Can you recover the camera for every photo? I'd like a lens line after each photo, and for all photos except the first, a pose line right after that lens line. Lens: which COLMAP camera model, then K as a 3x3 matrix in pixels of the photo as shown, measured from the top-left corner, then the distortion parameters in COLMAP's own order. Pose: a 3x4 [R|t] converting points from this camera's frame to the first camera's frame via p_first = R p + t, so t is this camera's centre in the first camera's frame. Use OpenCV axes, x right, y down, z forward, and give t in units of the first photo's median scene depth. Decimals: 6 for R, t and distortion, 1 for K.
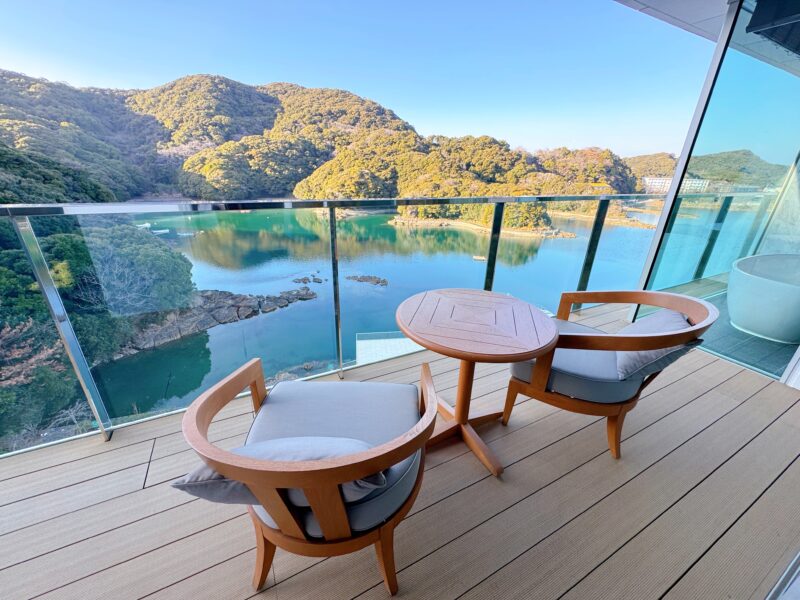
lens RADIAL K [[320.3, 0, 398.1], [0, 320.3, 297.2], [0, 0, 1]] dist [0.002982, -0.000439]
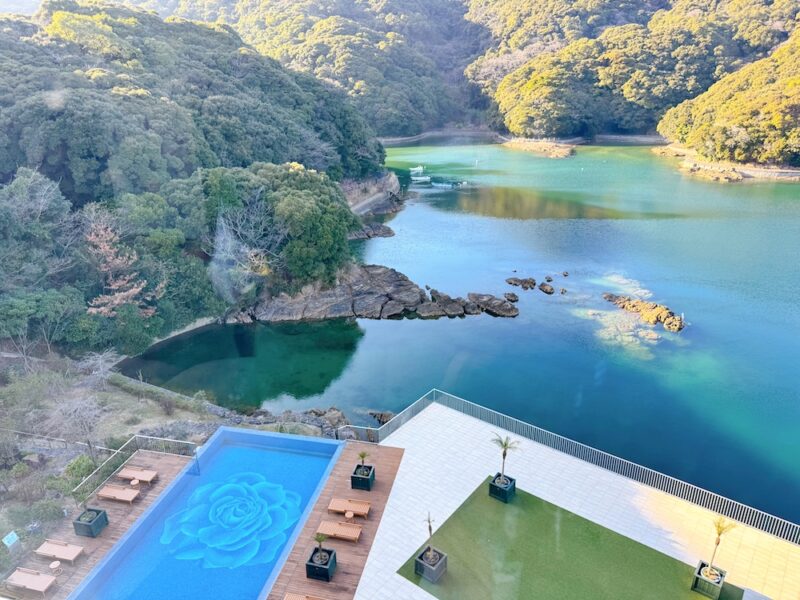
lens RADIAL K [[568.8, 0, 400.3], [0, 568.8, 299.1], [0, 0, 1]] dist [0.024045, -0.021515]
pose [[0.696635, 0.230403, -0.679422, 0.272787], [-0.243701, 0.966712, 0.077952, -0.058440], [0.674766, 0.111272, 0.729595, 0.156746]]
